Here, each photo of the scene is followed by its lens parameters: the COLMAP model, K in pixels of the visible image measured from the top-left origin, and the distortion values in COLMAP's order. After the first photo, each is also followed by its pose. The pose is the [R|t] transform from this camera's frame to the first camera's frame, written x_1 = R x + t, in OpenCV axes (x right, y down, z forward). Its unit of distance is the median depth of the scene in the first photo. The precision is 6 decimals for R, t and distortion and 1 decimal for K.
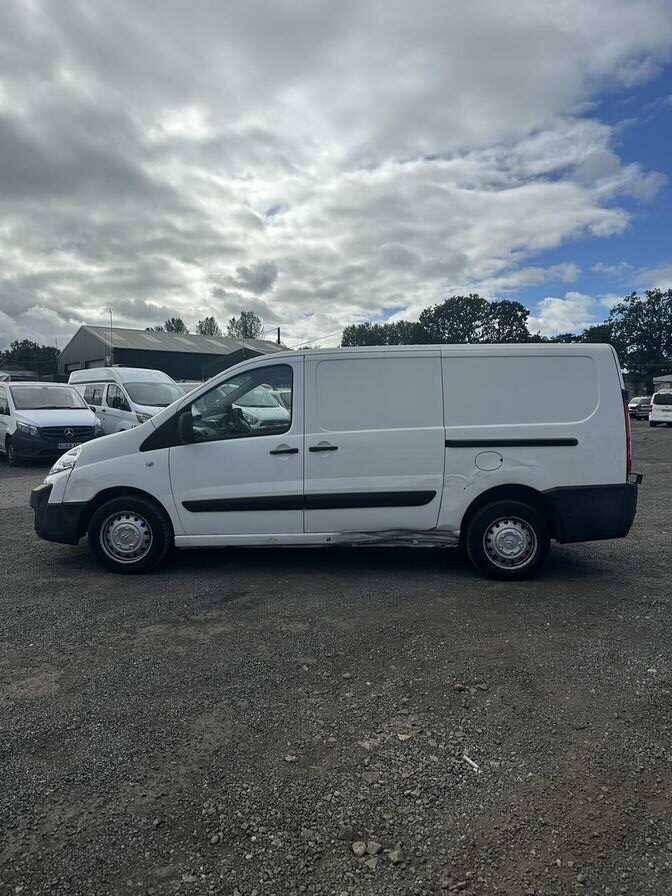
lens RADIAL K [[638.3, 0, 339.4], [0, 638.3, 448.8], [0, 0, 1]] dist [0.010073, -0.004546]
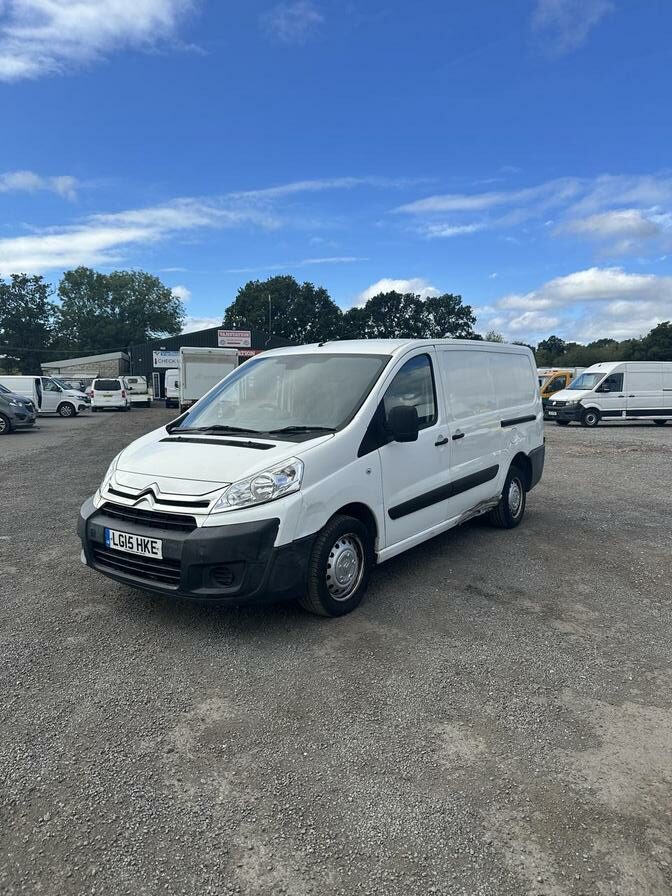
lens RADIAL K [[638.3, 0, 339.4], [0, 638.3, 448.8], [0, 0, 1]] dist [0.010073, -0.004546]
pose [[0.561254, -0.090286, 0.822704, -0.982236], [0.071691, 0.995599, 0.060352, -0.056061], [-0.824533, 0.025108, 0.565257, 0.561566]]
